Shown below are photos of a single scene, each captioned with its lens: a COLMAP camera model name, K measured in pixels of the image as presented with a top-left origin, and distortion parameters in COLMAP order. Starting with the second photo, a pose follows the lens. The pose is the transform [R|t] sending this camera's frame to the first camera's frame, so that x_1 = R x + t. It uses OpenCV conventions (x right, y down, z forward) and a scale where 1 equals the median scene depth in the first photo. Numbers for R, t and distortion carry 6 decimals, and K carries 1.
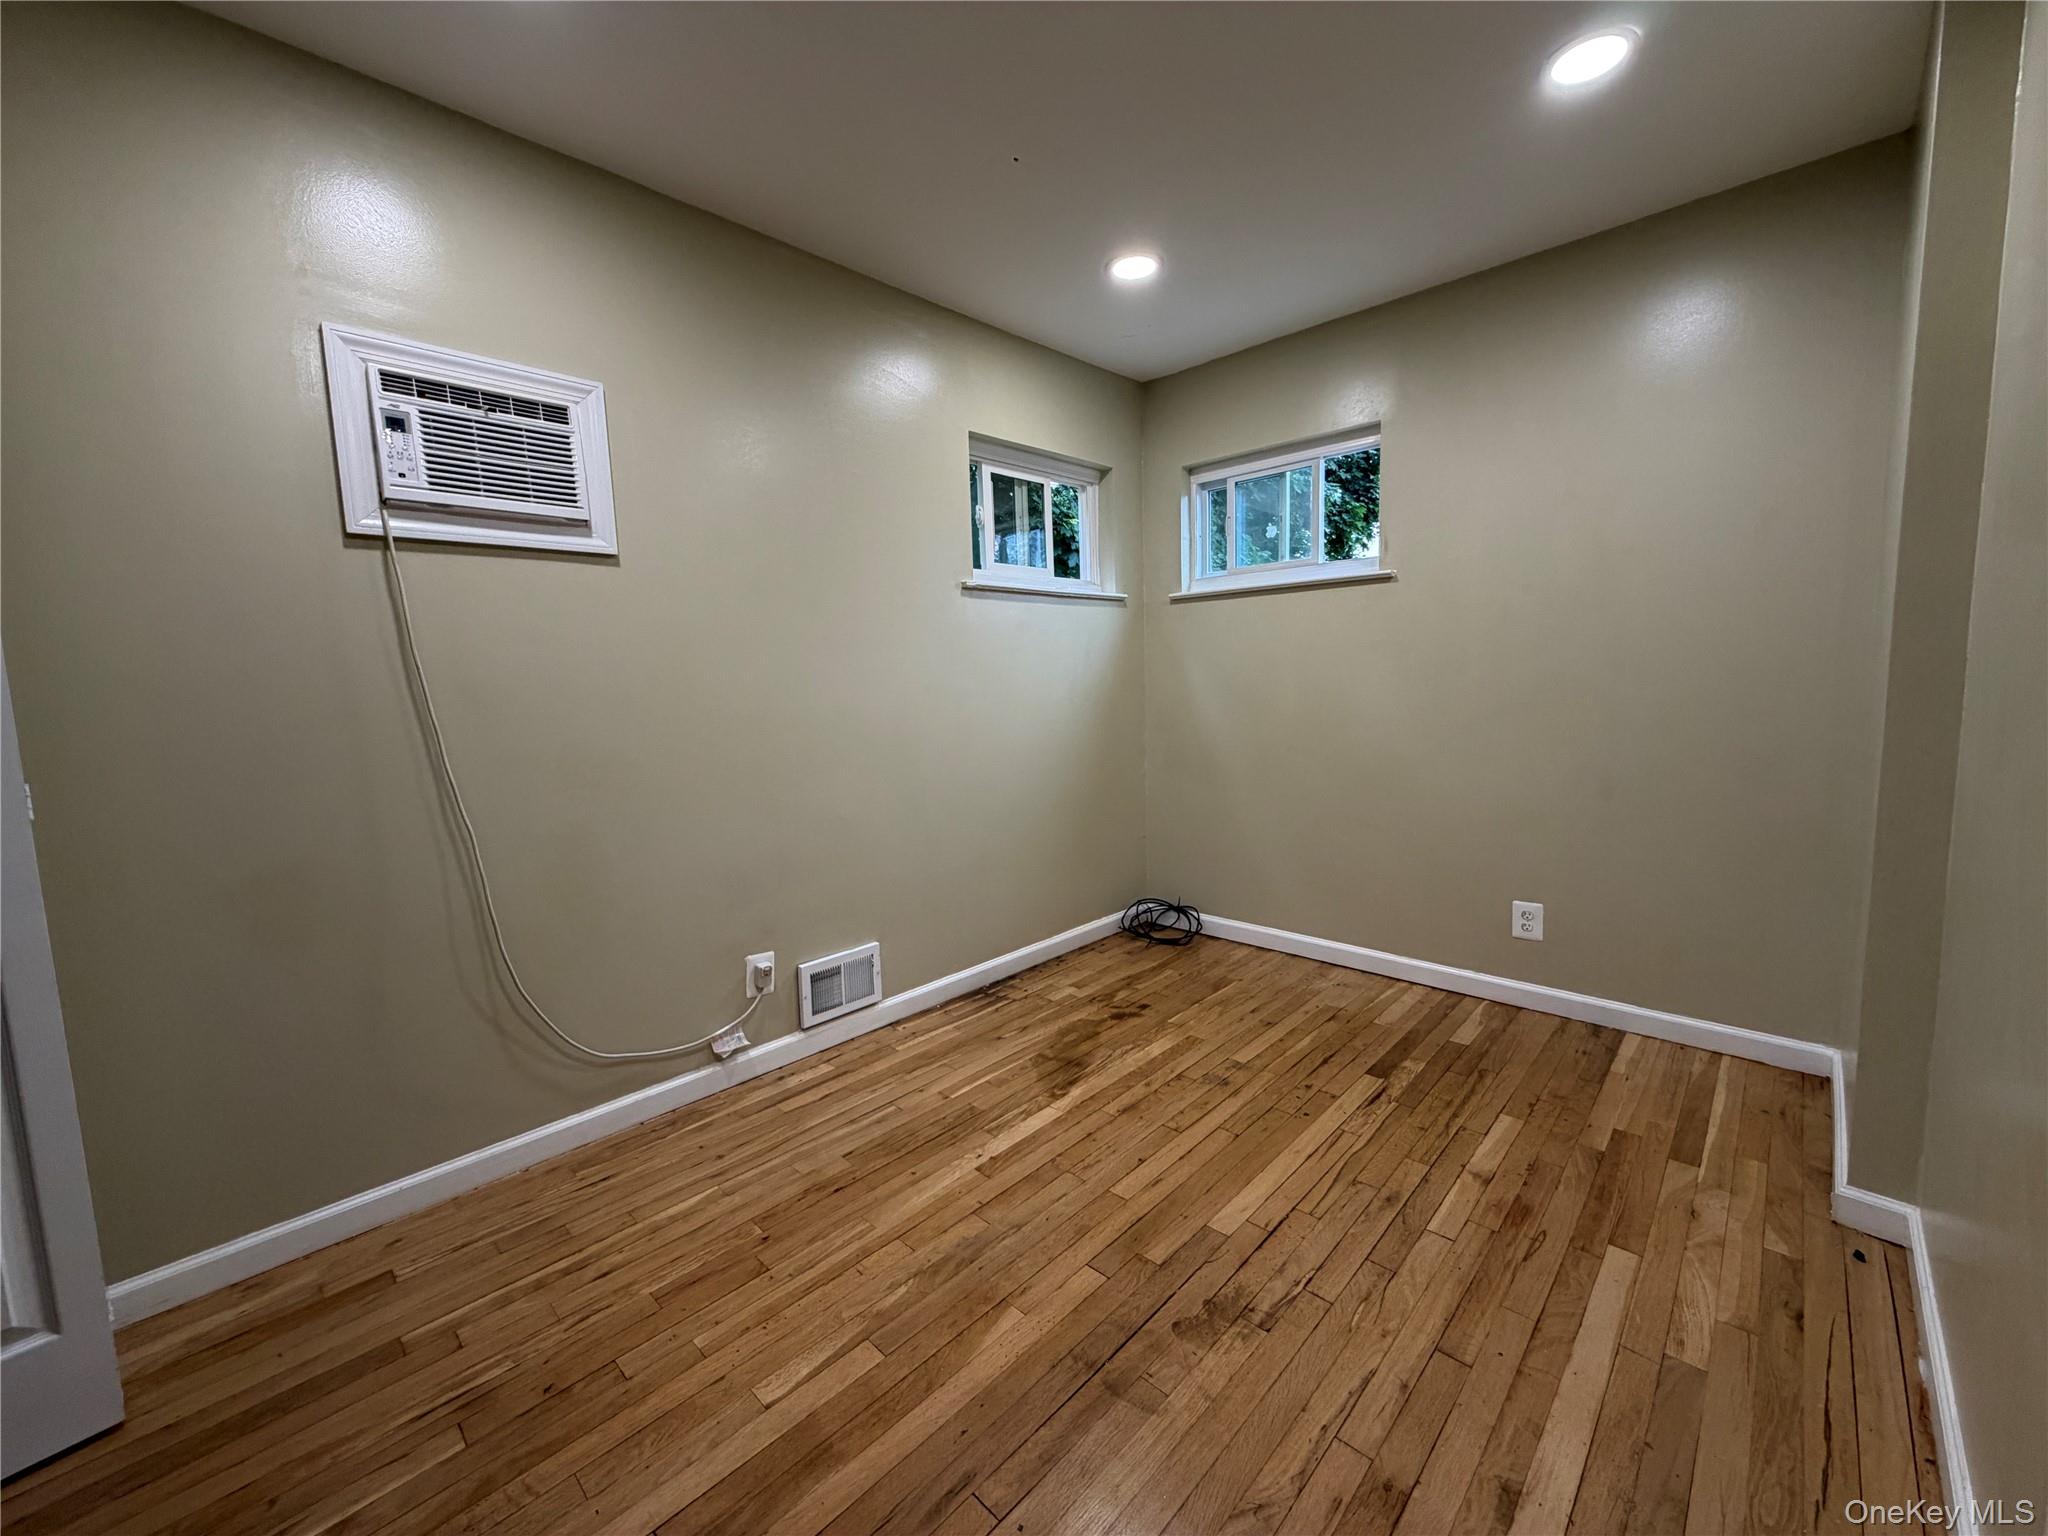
lens RADIAL K [[817.9, 0, 1018.8], [0, 817.9, 769.7], [0, 0, 1]] dist [0.000469, 0.000011]
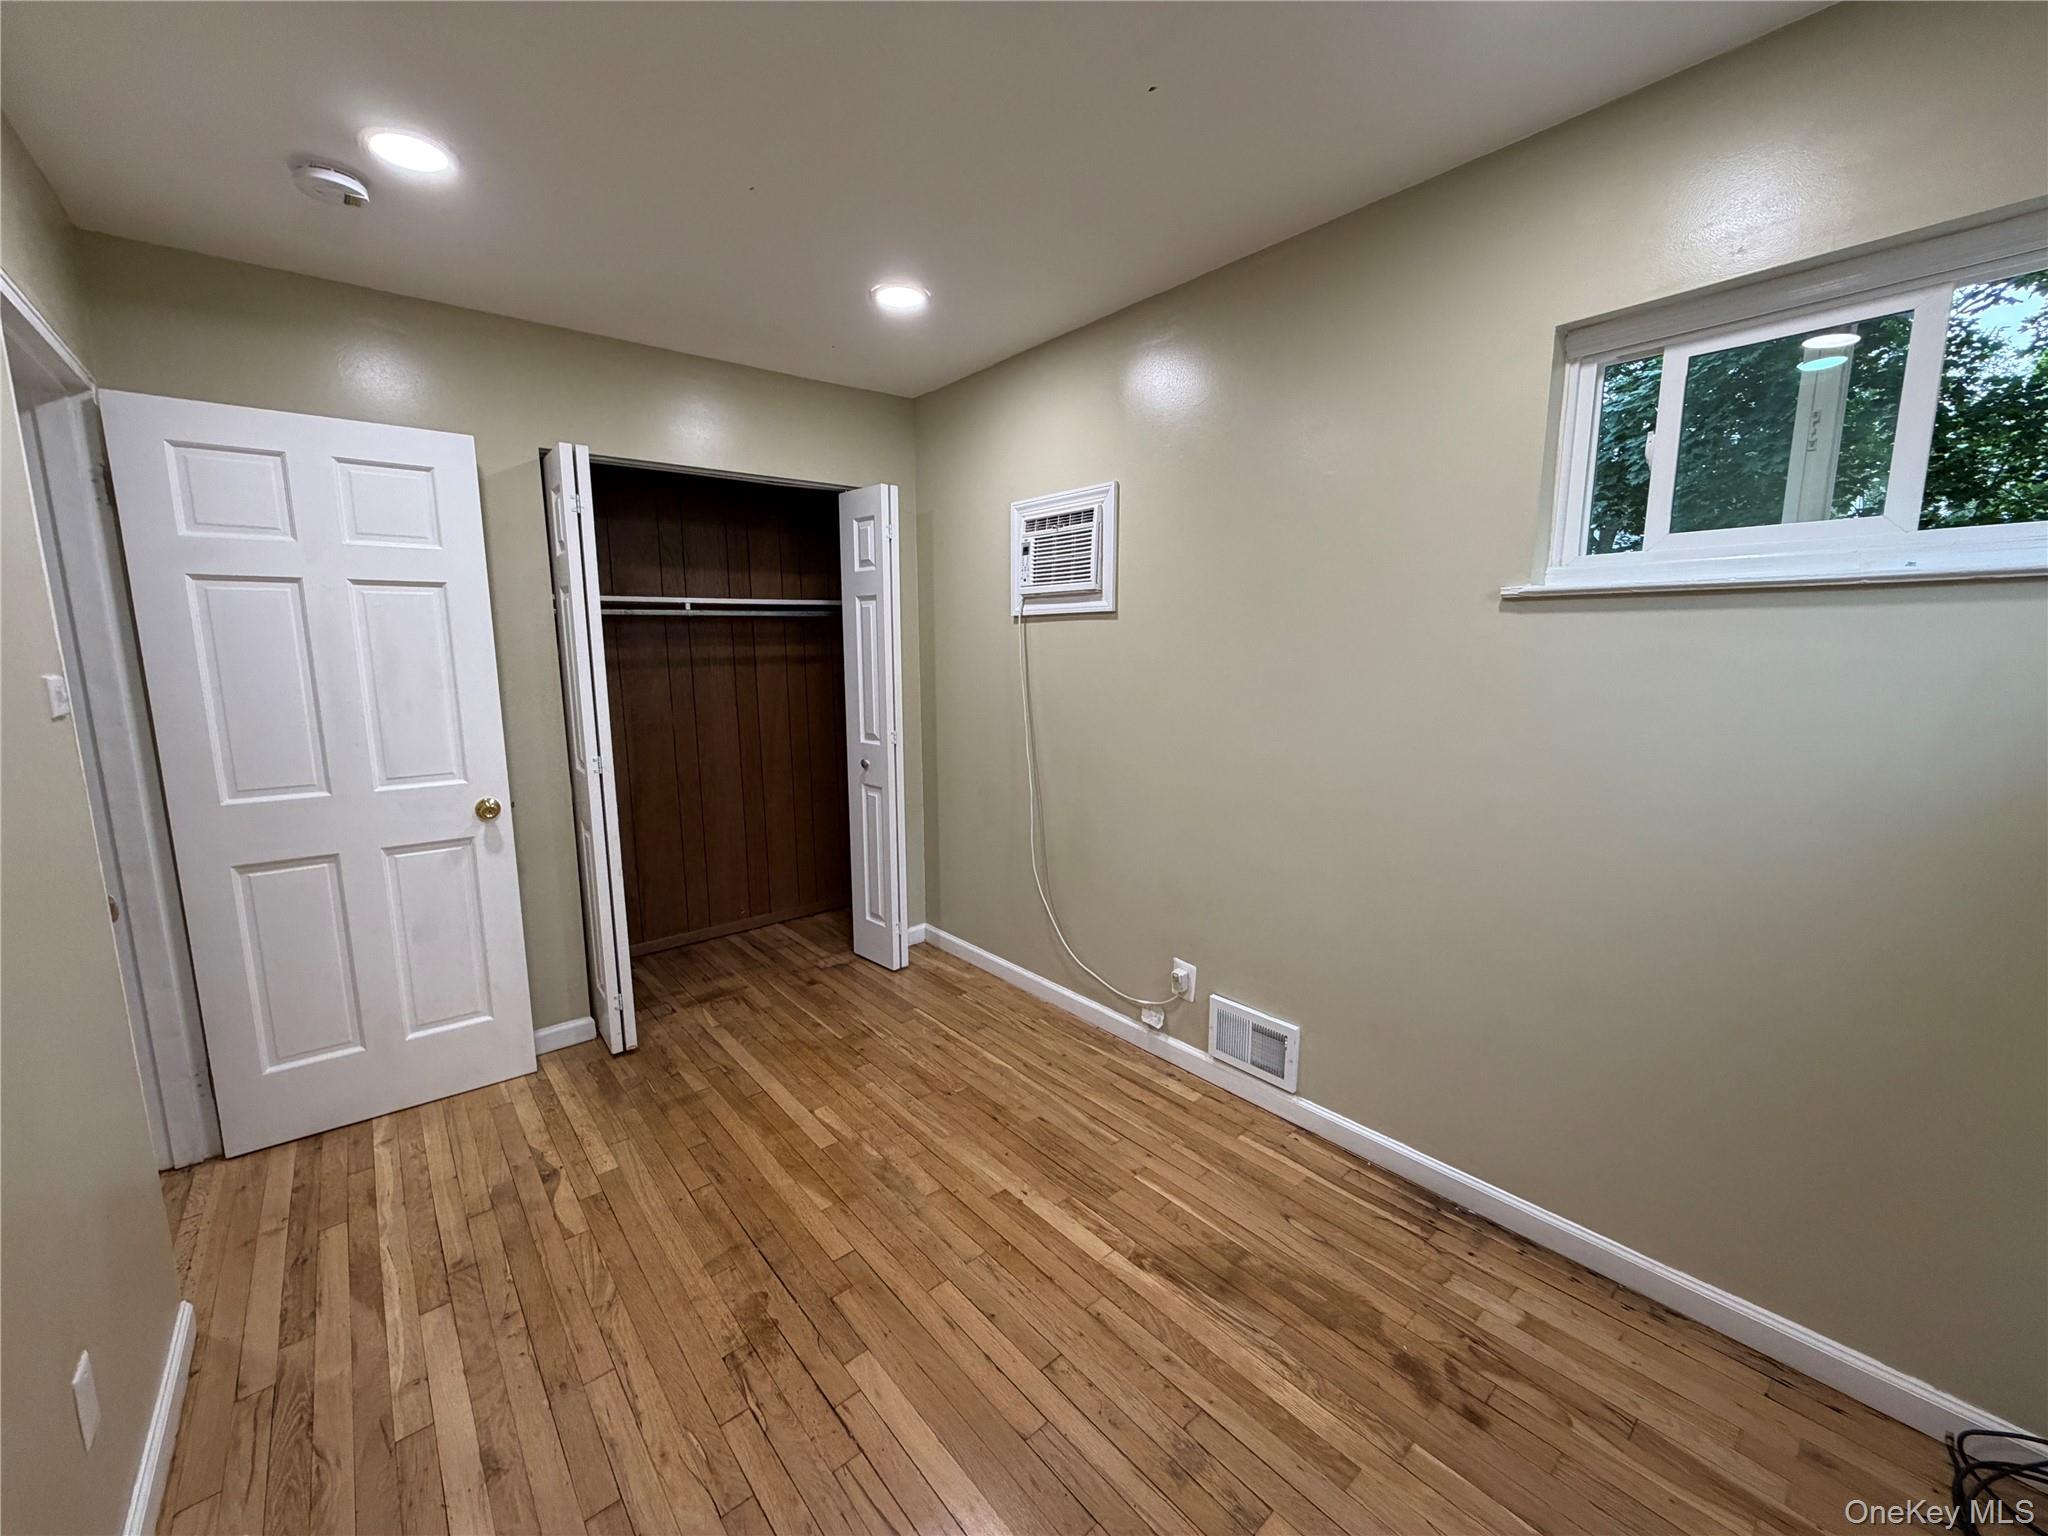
lens RADIAL K [[817.9, 0, 1018.8], [0, 817.9, 769.7], [0, 0, 1]] dist [0.000469, 0.000011]
pose [[-0.105315, 0.184244, -0.977222, 0.862216], [-0.098781, 0.975889, 0.194638, -0.256364], [0.989521, 0.117029, -0.084576, 0.998704]]
